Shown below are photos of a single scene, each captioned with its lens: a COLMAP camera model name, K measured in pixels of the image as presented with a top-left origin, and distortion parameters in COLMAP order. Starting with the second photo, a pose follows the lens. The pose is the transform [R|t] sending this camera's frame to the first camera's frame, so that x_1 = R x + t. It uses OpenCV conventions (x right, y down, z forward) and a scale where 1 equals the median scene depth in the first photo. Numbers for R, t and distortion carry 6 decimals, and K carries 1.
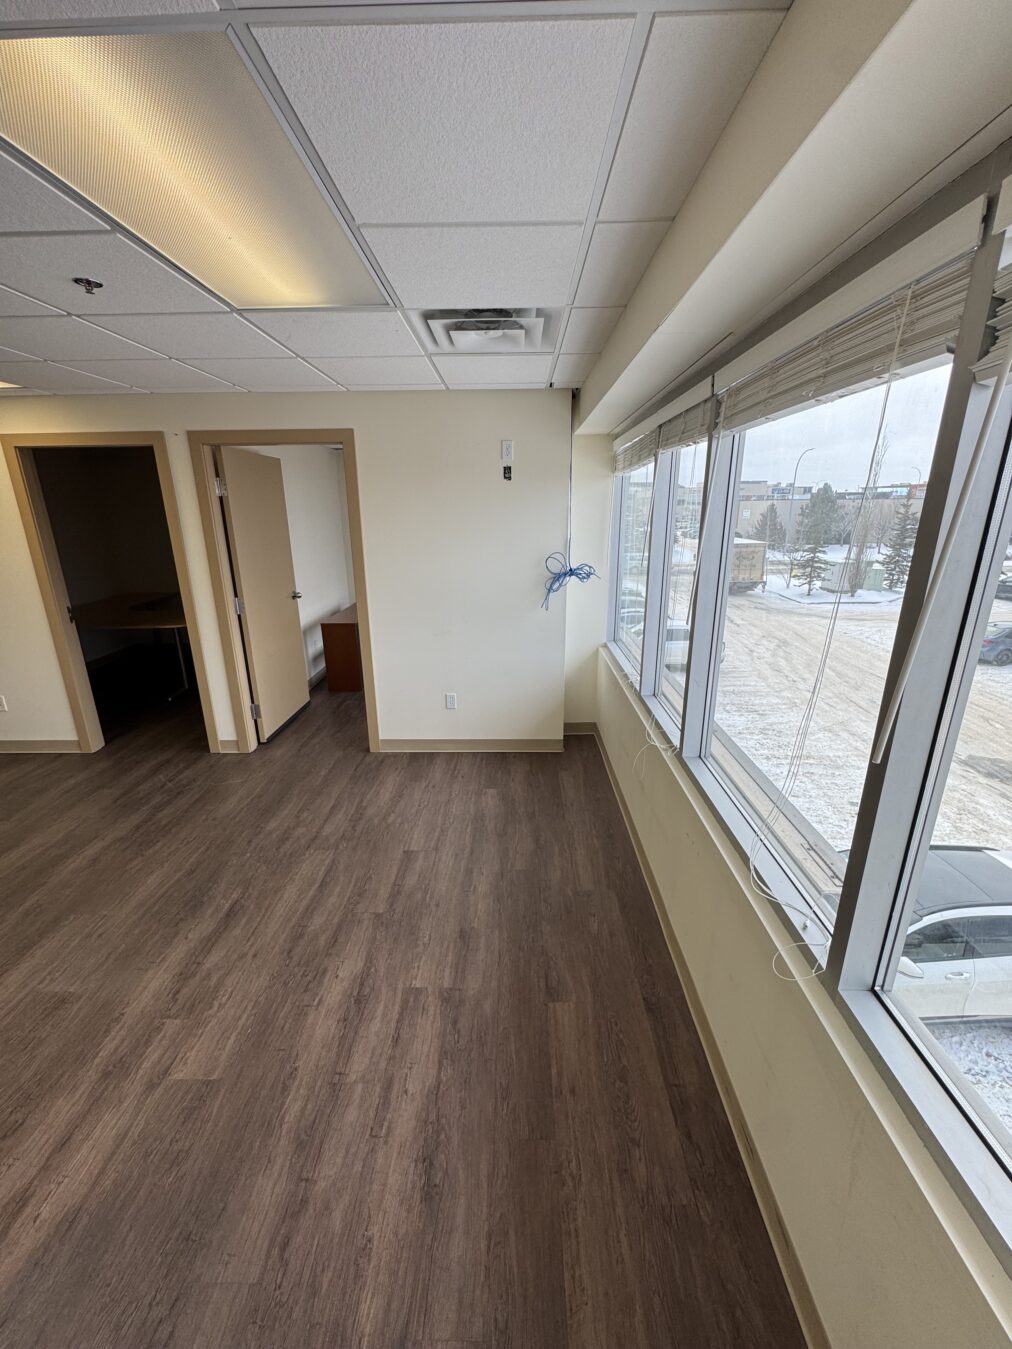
lens RADIAL K [[537.4, 0, 506.0], [0, 537.4, 674.5], [0, 0, 1]] dist [0.000246, -0.000009]
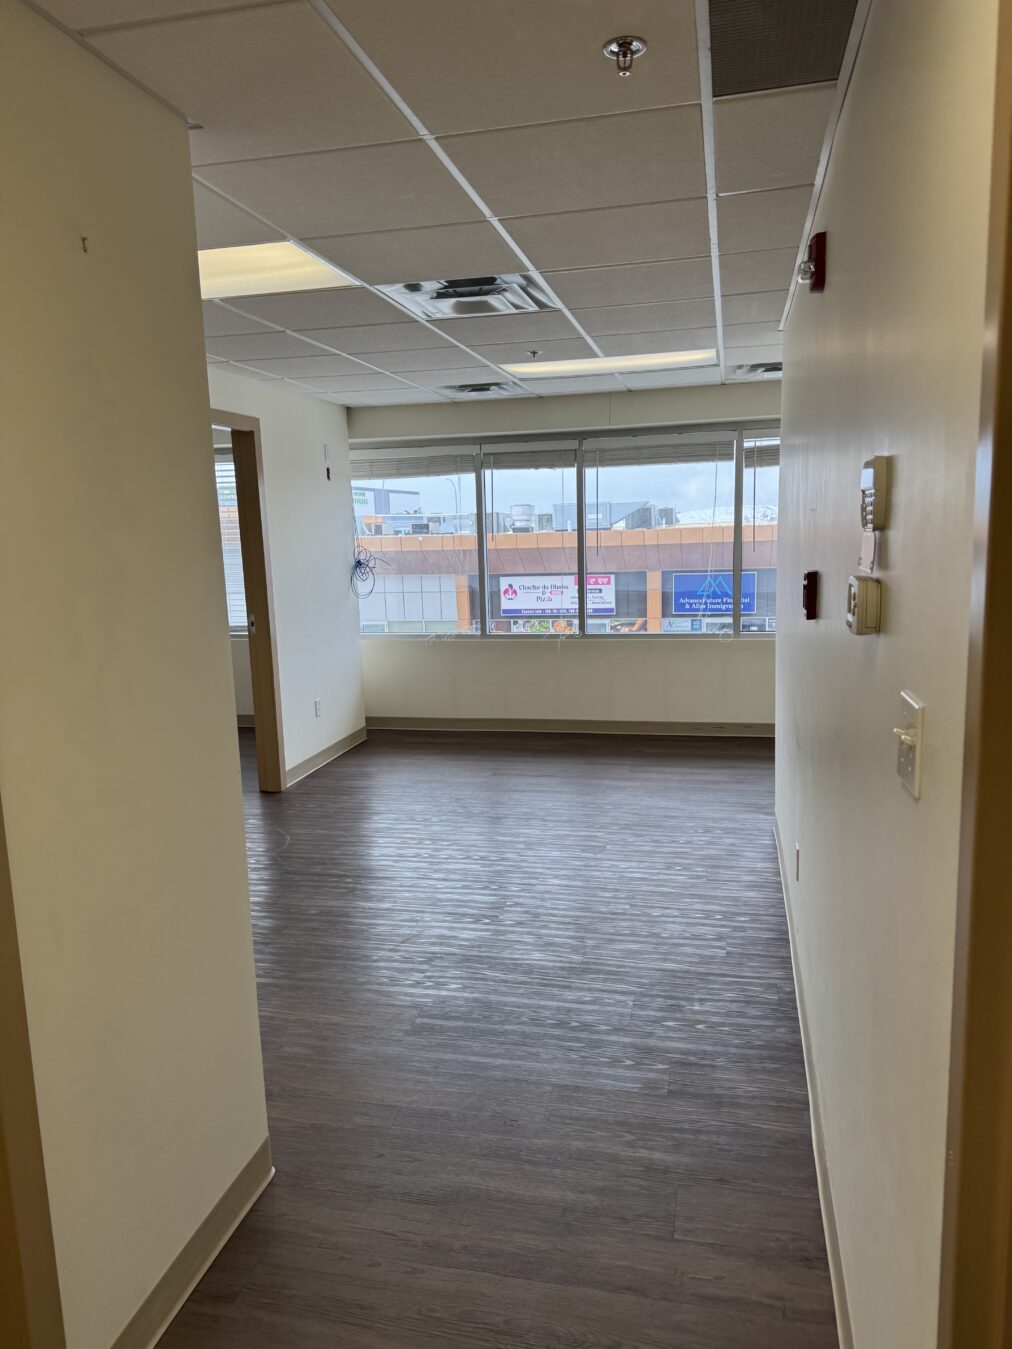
lens RADIAL K [[946.0, 0, 506.0], [0, 946.0, 674.5], [0, 0, 1]] dist [0.000185, 0.000008]
pose [[0.211936, -0.147938, 0.966021, -1.806866], [0.319883, 0.944526, 0.074467, -0.023777], [-0.923449, 0.293231, 0.247502, 0.322383]]
